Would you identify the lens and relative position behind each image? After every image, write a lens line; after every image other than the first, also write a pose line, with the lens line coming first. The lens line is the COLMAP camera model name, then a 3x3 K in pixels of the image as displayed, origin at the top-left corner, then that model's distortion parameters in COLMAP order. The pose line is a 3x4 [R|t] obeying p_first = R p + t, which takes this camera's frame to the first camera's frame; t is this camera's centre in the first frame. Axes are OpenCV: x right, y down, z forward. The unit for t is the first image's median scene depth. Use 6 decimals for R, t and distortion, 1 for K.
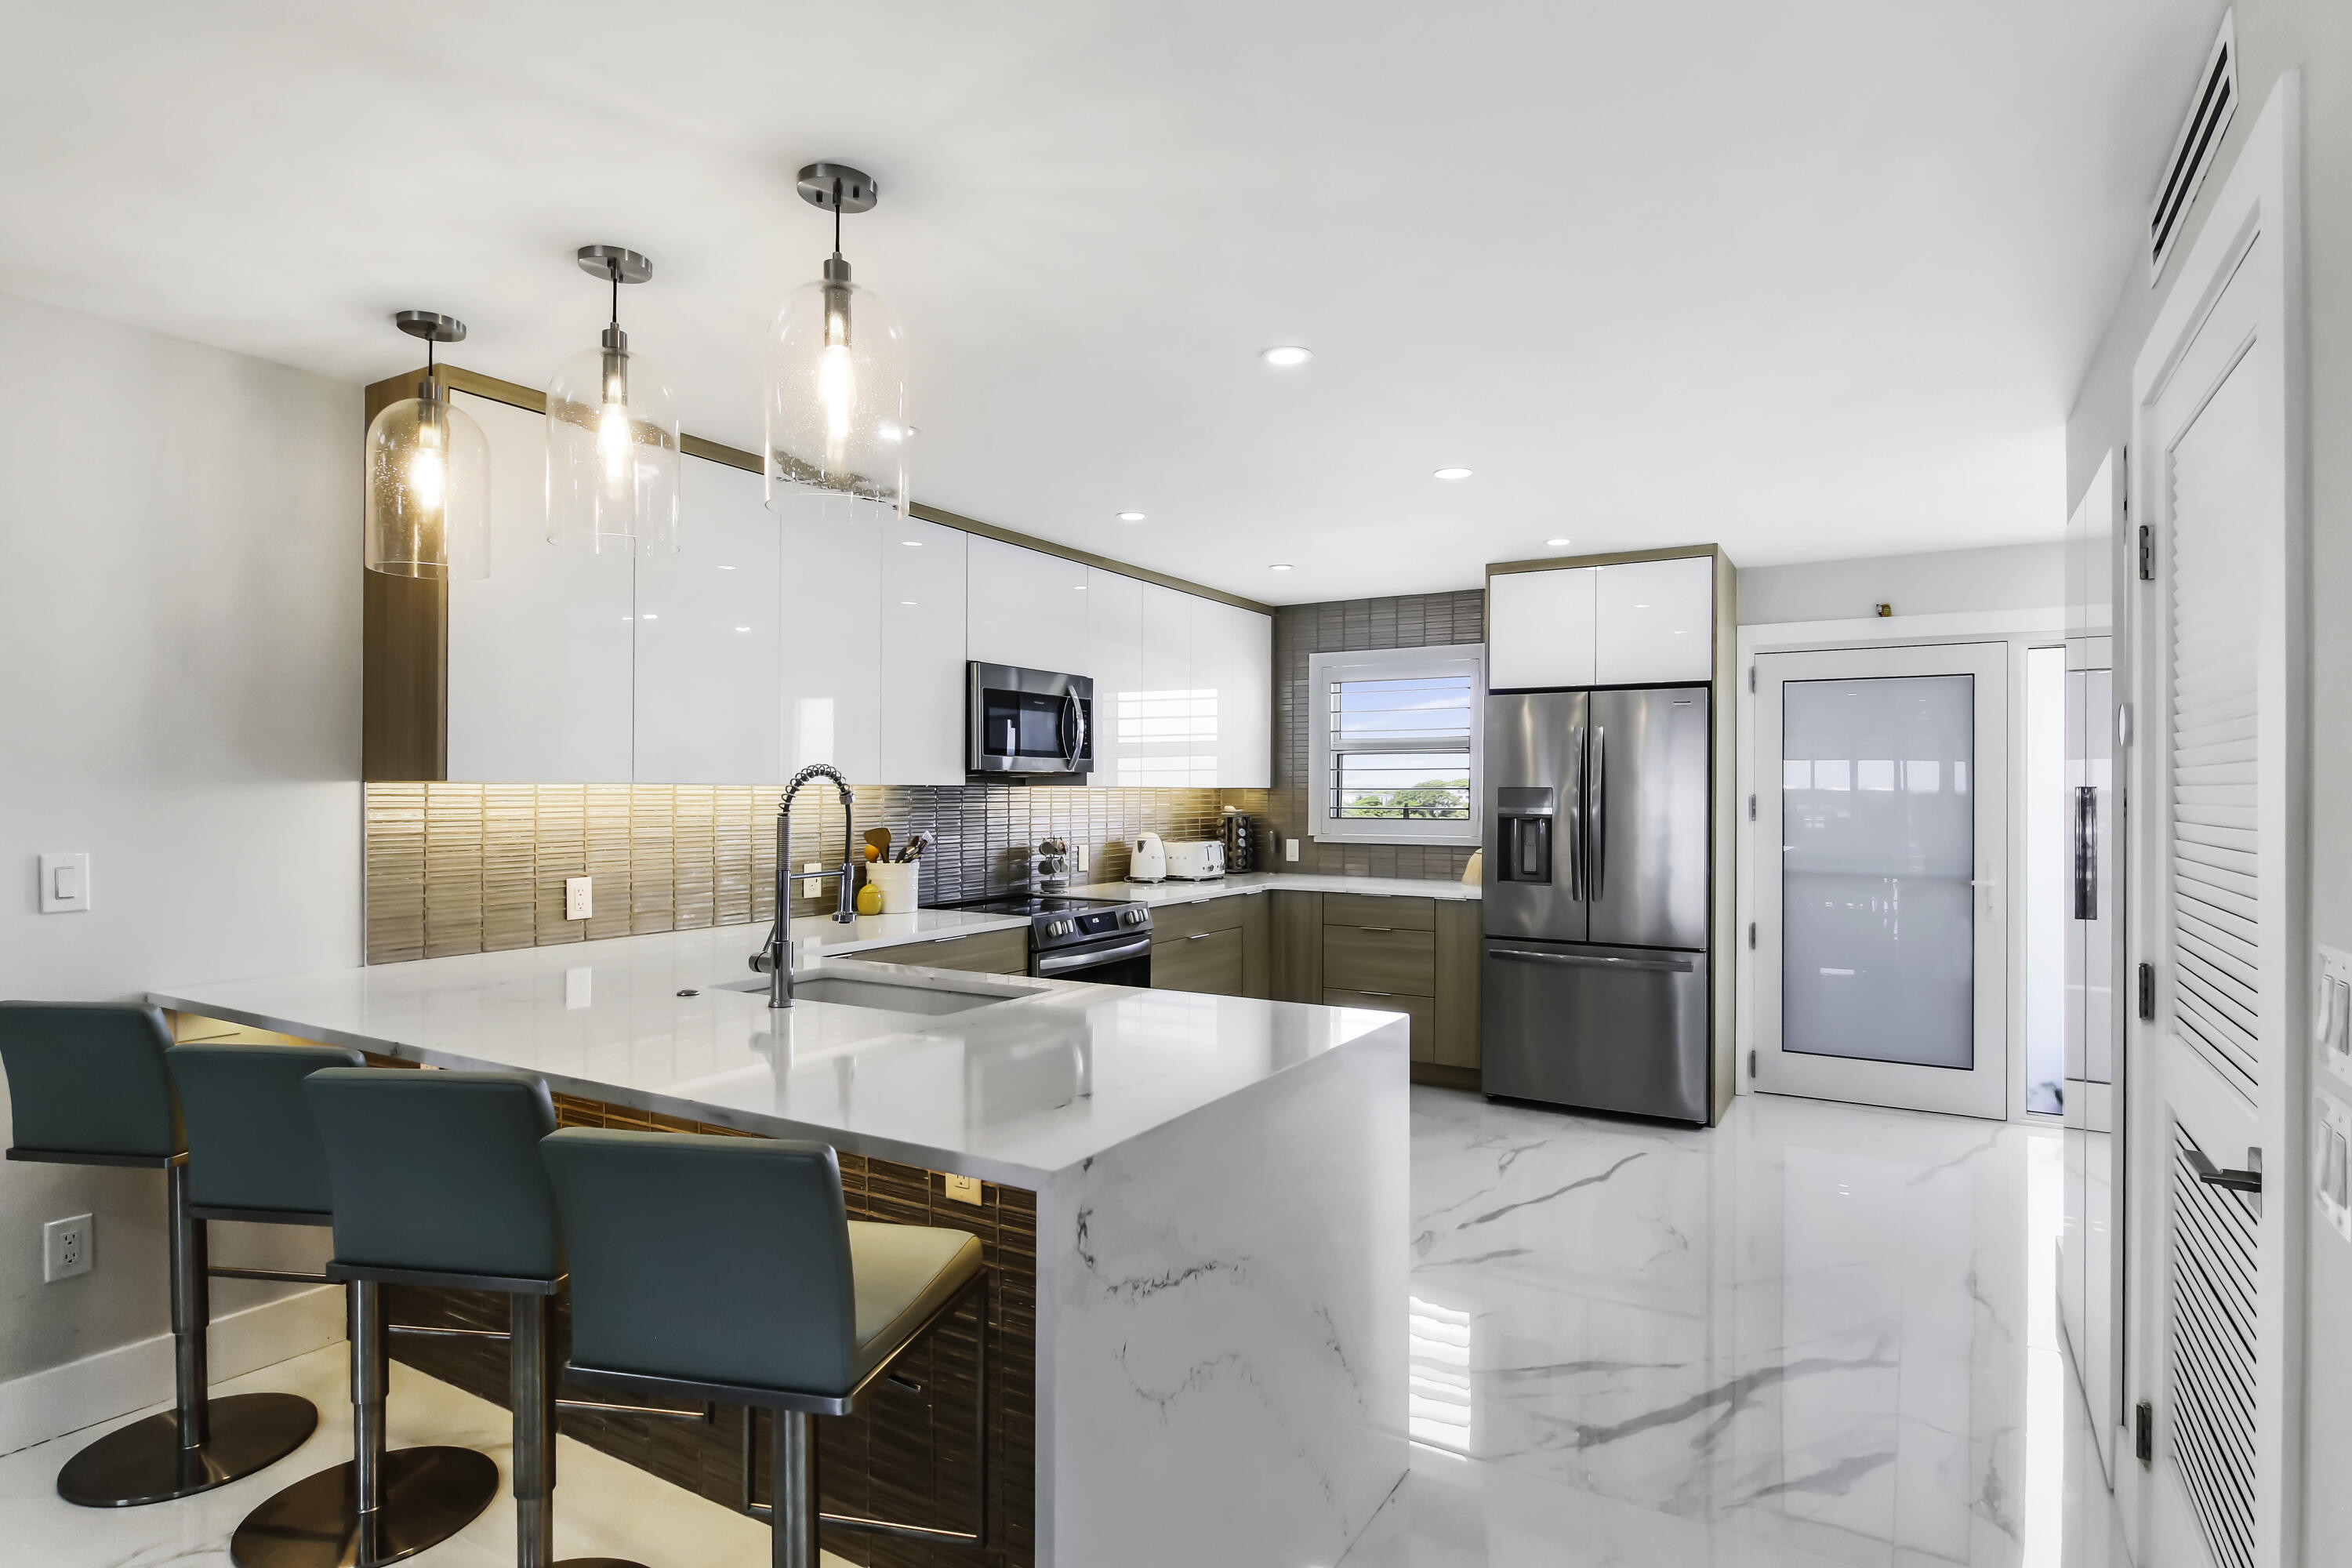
lens RADIAL K [[1226.6, 0, 1200.7], [0, 1226.6, 796.5], [0, 0, 1]] dist [0.011288, -0.012130]
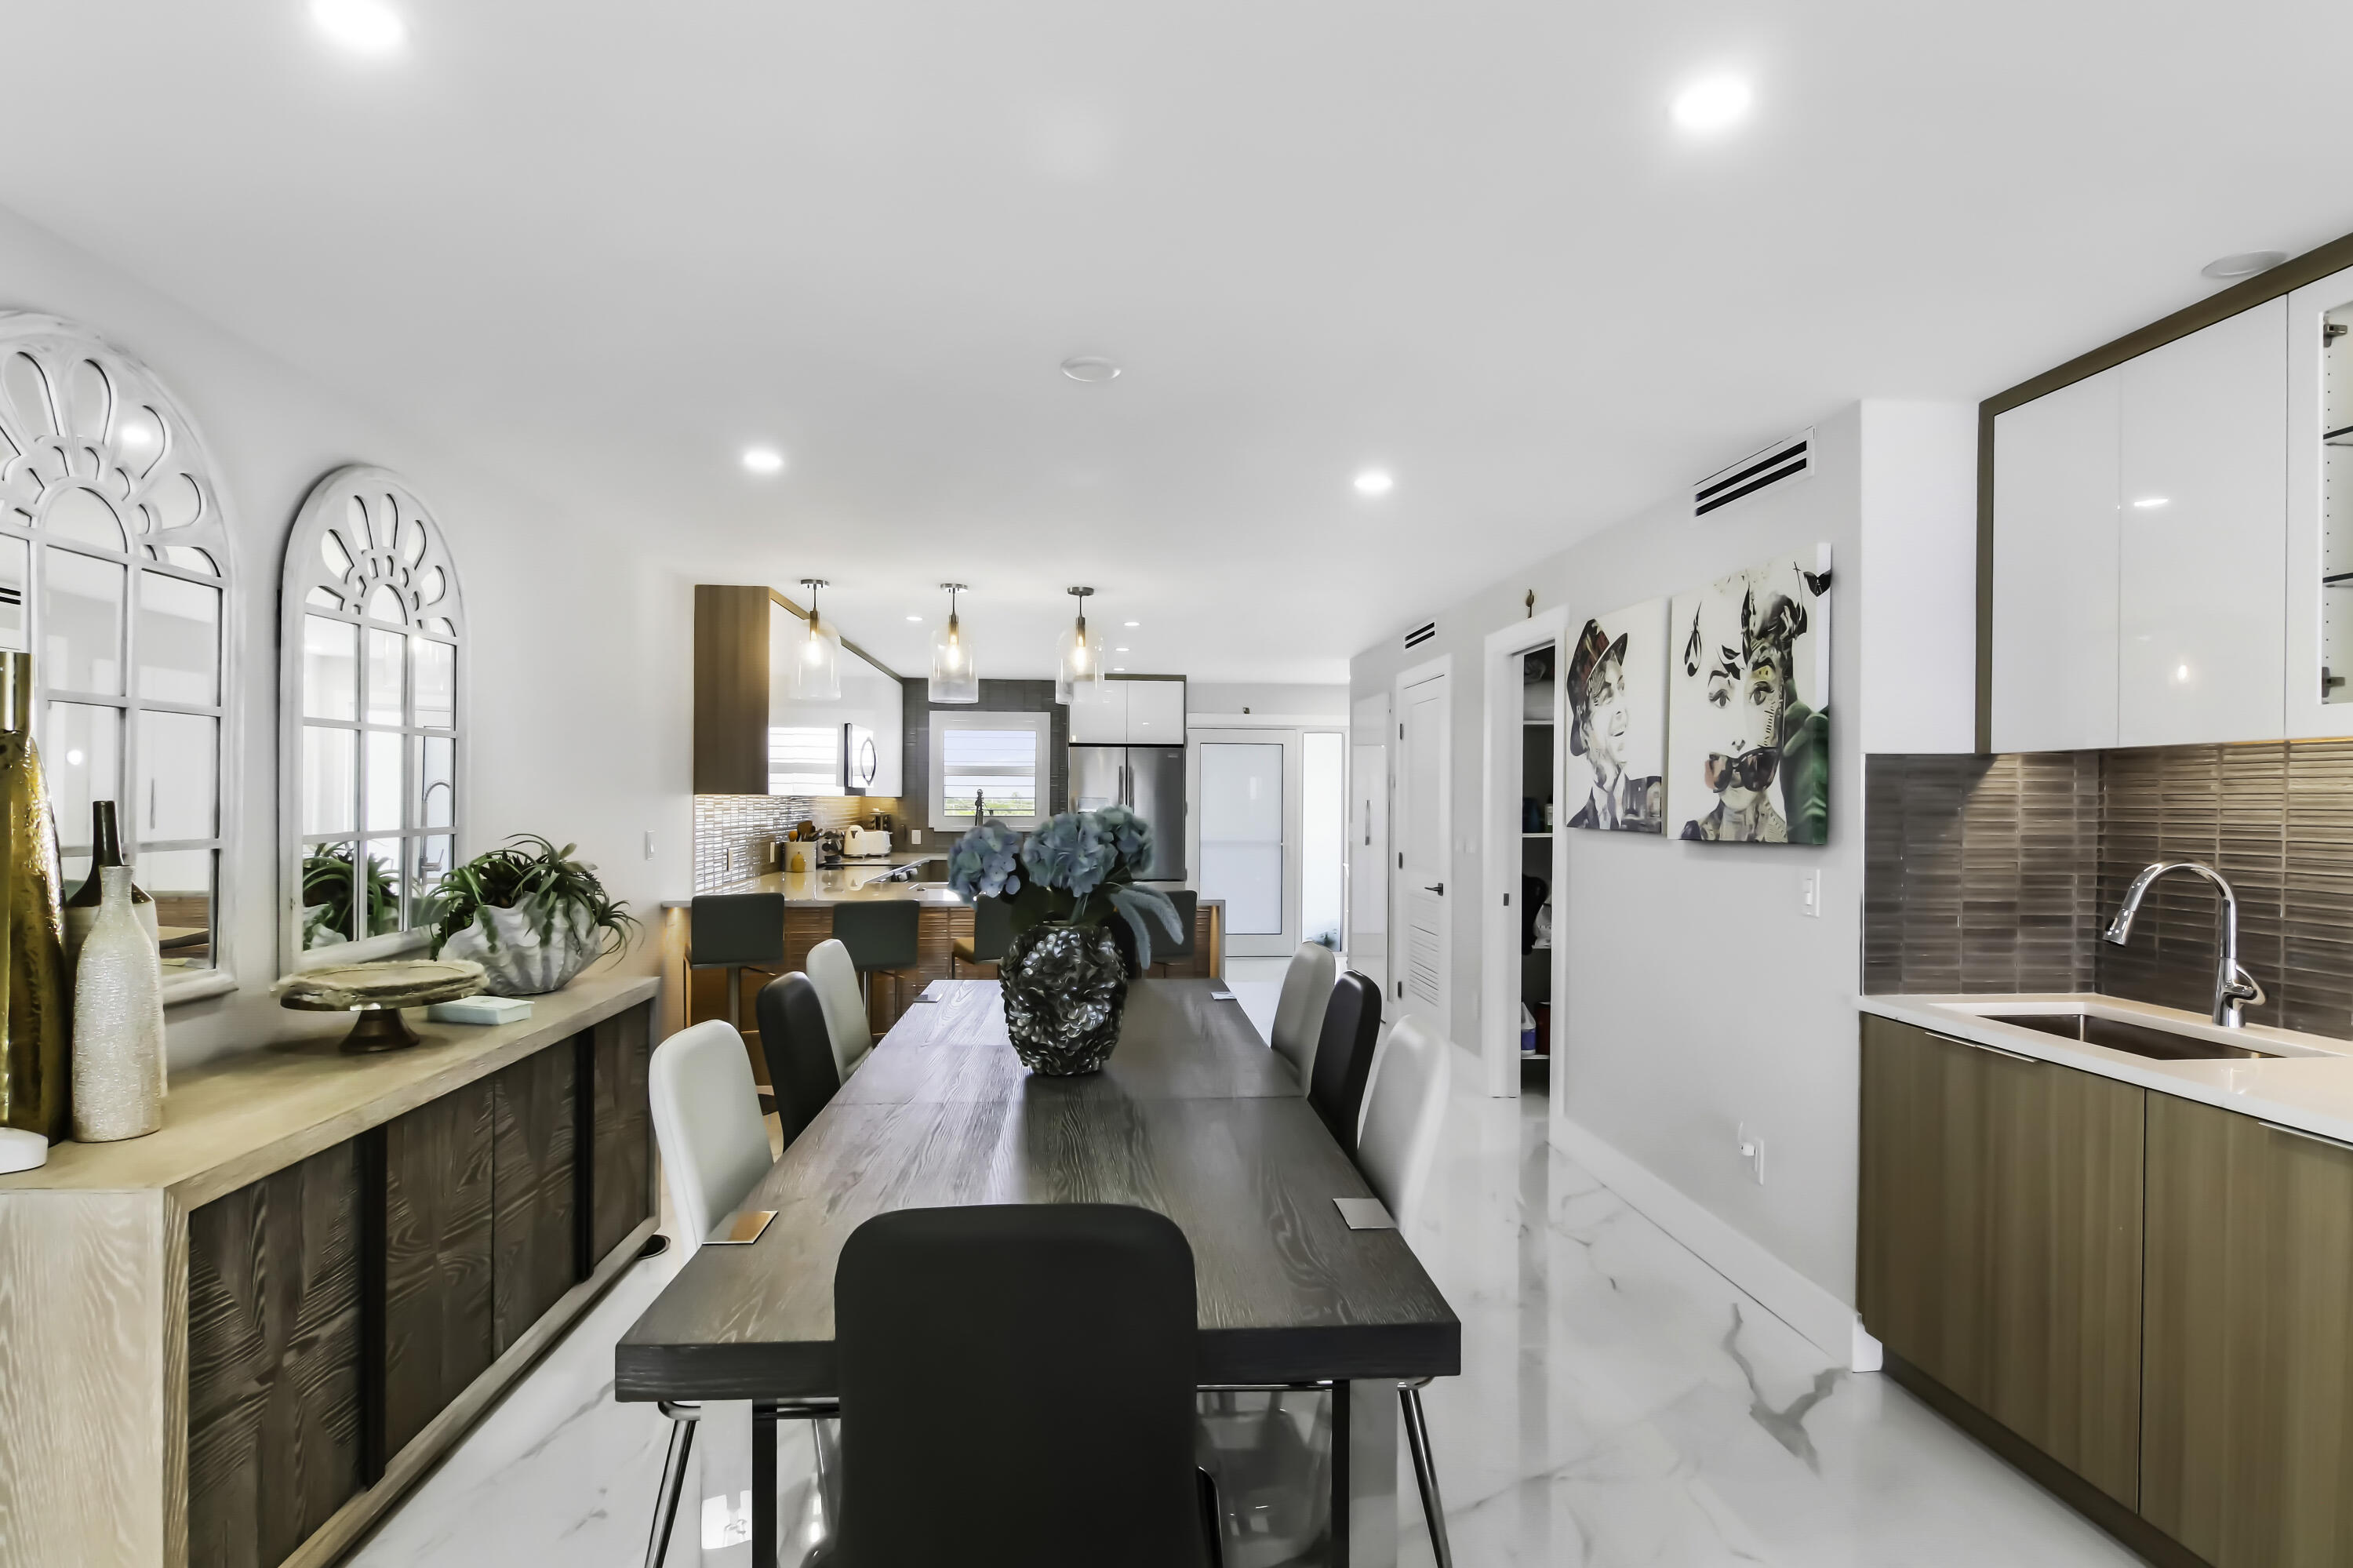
lens RADIAL K [[1227.1, 0, 1201.7], [0, 1227.1, 814.1], [0, 0, 1]] dist [0.011288, -0.012130]
pose [[0.808649, -0.003129, 0.588283, -0.705946], [-0.003401, 0.999944, 0.009994, -0.002261], [-0.588282, -0.010083, 0.808593, -0.597156]]
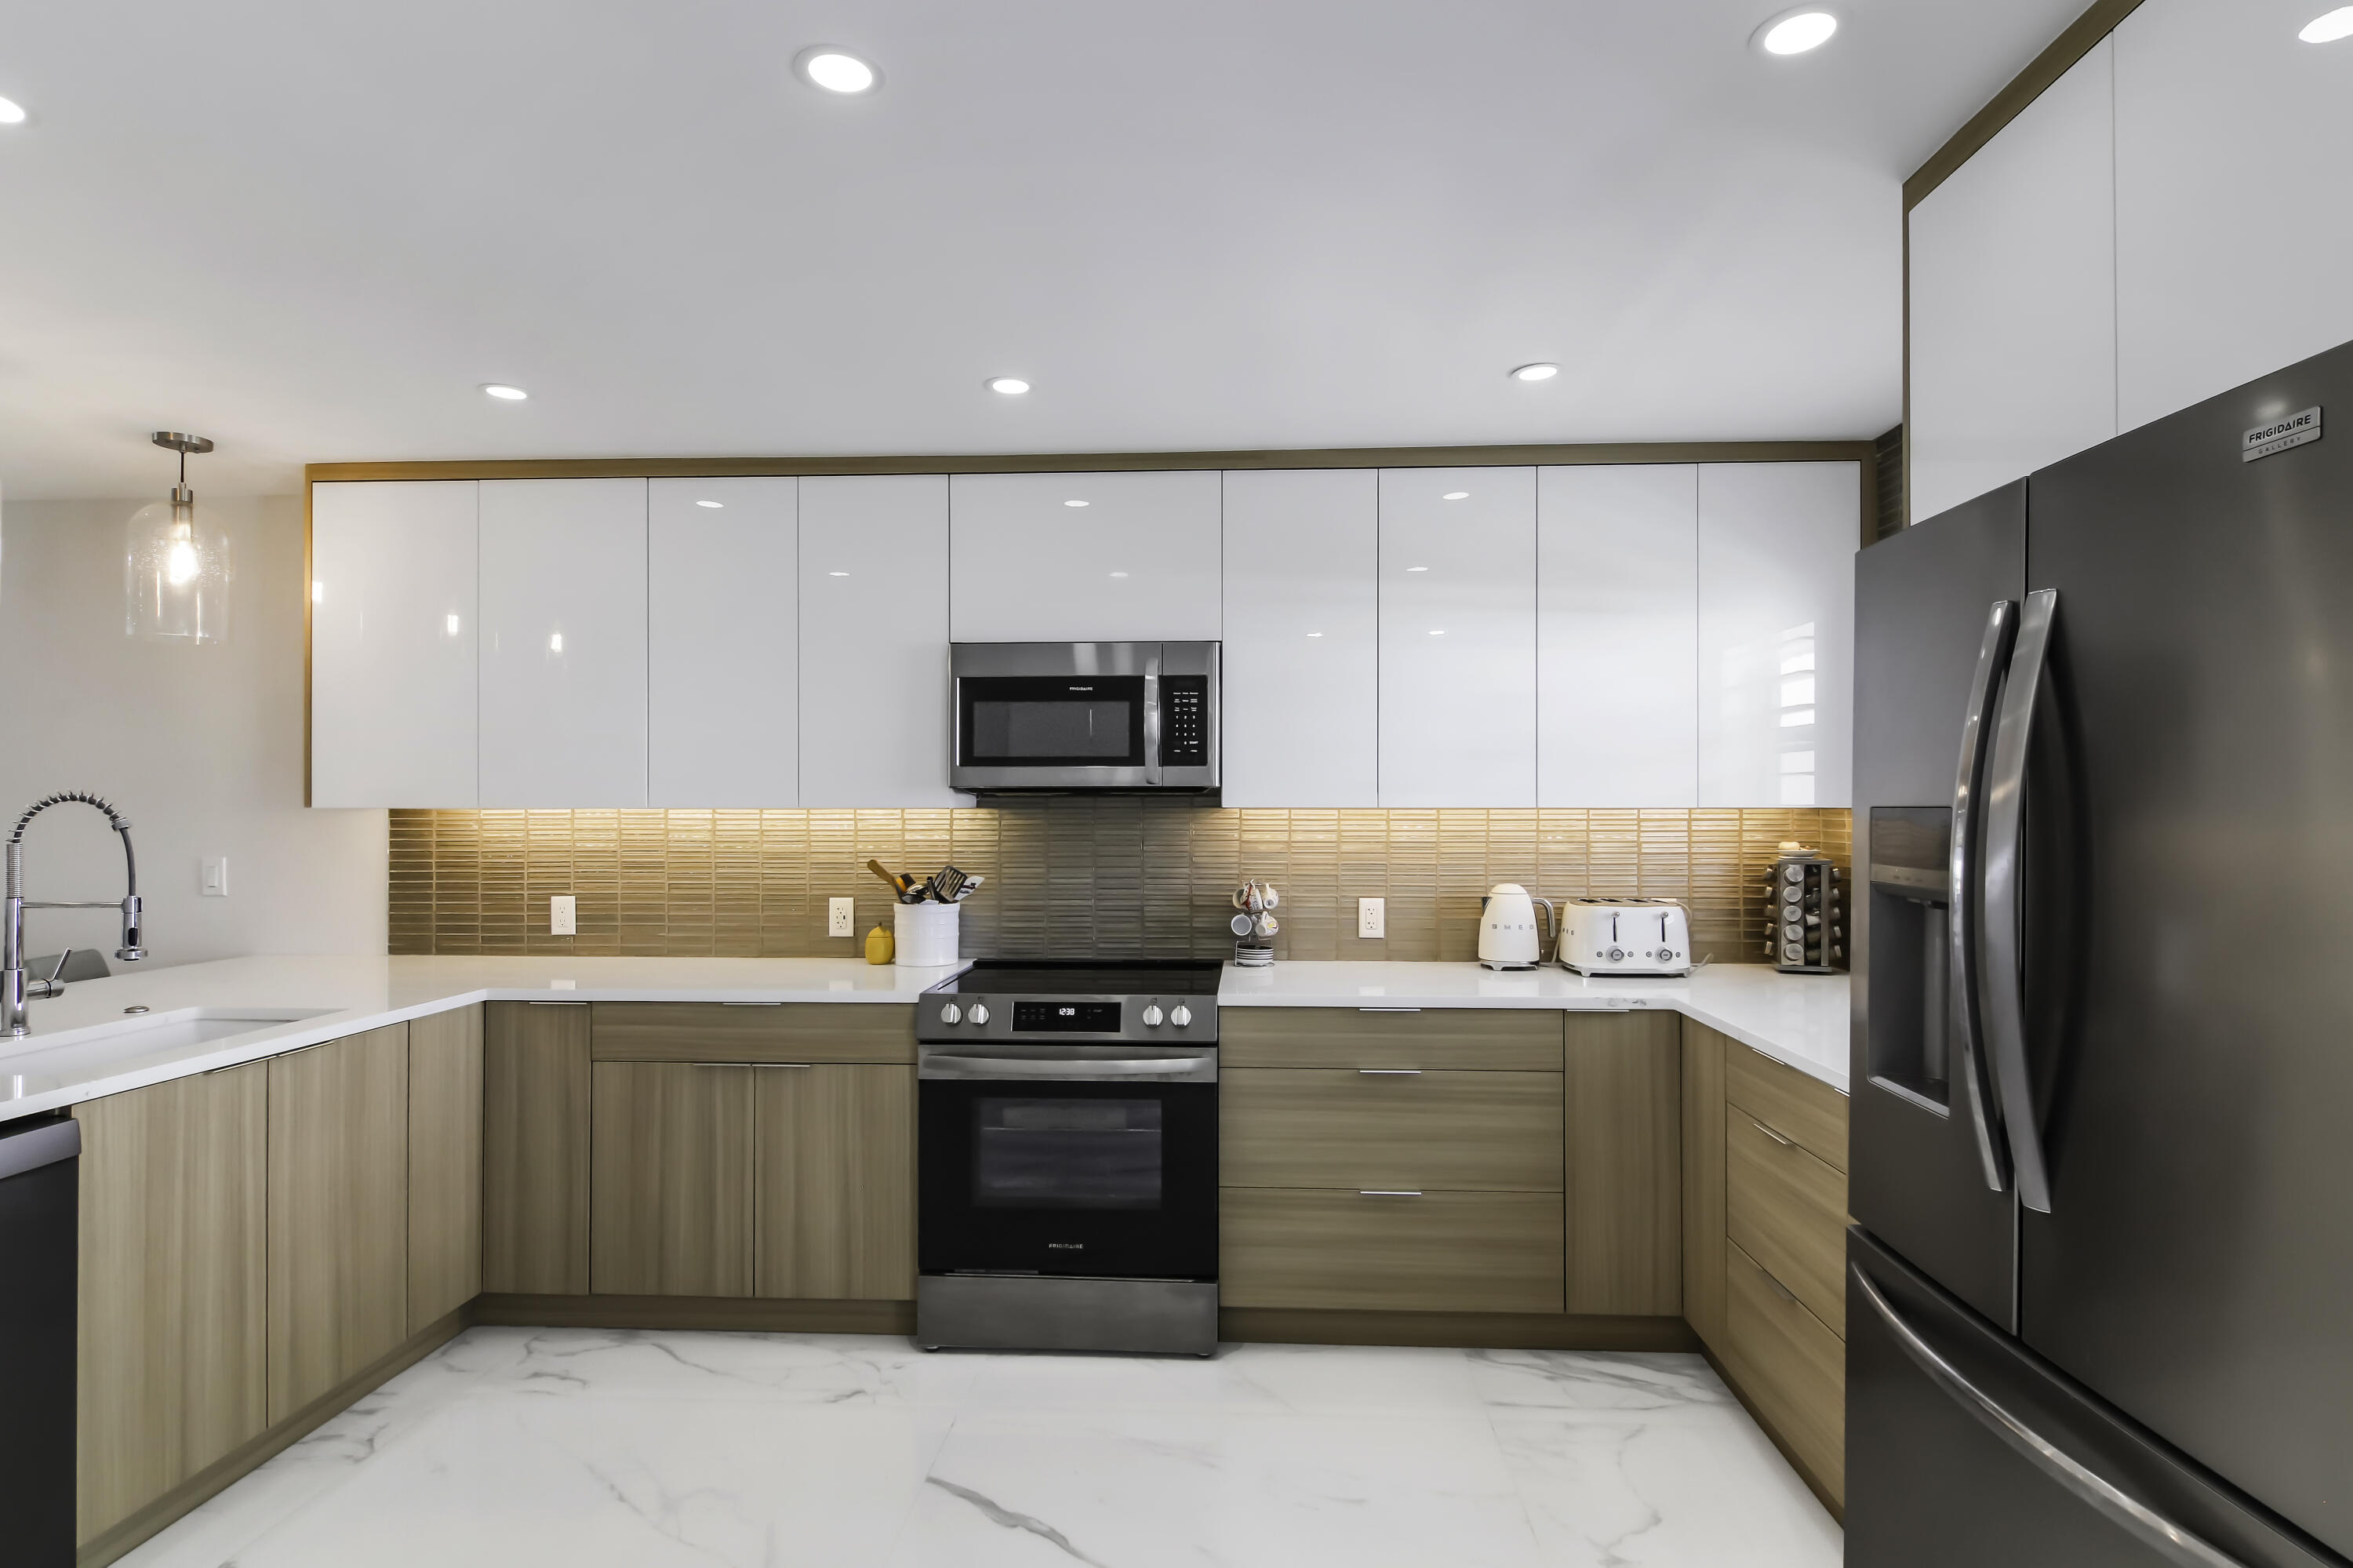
lens RADIAL K [[1227.1, 0, 1164.0], [0, 1227.1, 807.8], [0, 0, 1]] dist [0.011288, -0.012130]
pose [[0.460588, -0.001375, -0.887613, 0.467552], [-0.001895, 0.999995, -0.002532, -0.006419], [0.887612, 0.002848, 0.460583, 0.661163]]
